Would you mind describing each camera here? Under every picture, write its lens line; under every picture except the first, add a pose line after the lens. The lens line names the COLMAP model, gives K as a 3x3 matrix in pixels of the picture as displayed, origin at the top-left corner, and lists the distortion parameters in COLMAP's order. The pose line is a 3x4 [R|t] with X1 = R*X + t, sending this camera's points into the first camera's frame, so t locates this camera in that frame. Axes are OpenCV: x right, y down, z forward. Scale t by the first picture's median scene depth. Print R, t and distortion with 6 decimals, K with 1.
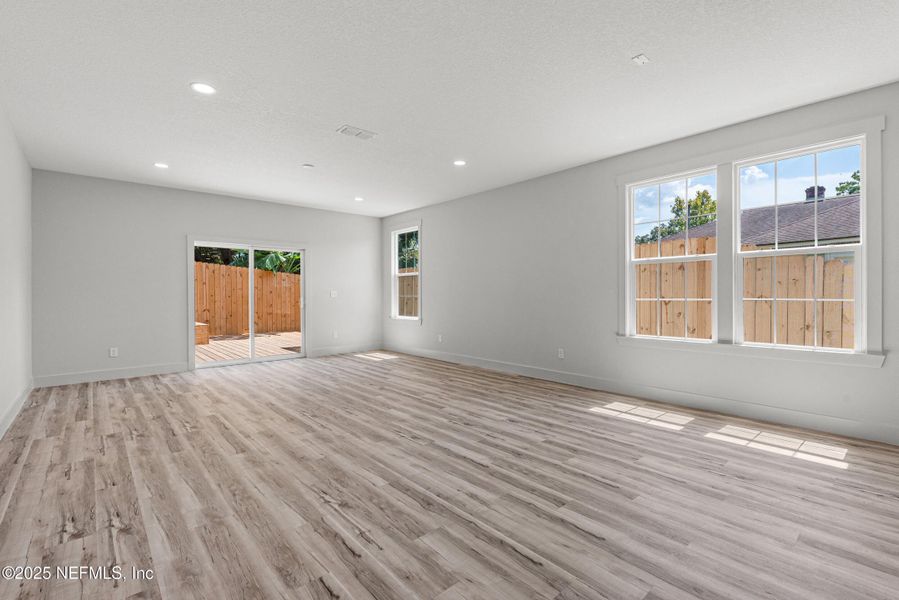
lens RADIAL K [[403.9, 0, 449.5], [0, 403.9, 300.0], [0, 0, 1]] dist [-0.001221, -0.000305]
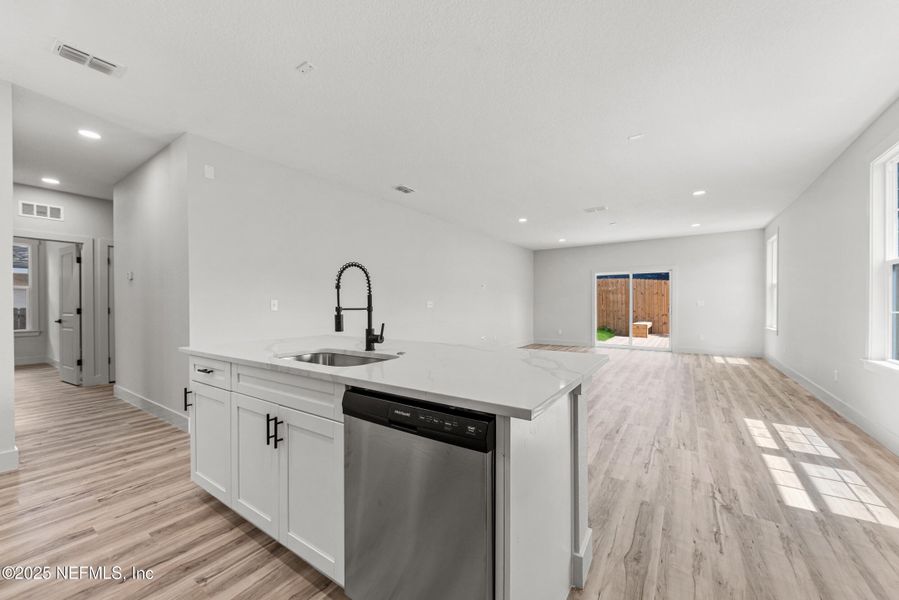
lens RADIAL K [[350.9, 0, 449.5], [0, 350.9, 300.0], [0, 0, 1]] dist [-0.008613, -0.000539]
pose [[0.241644, 0.000826, -0.970365, 1.208670], [-0.022411, 0.999738, -0.004729, -0.005075], [0.970106, 0.022889, 0.241599, 0.072344]]
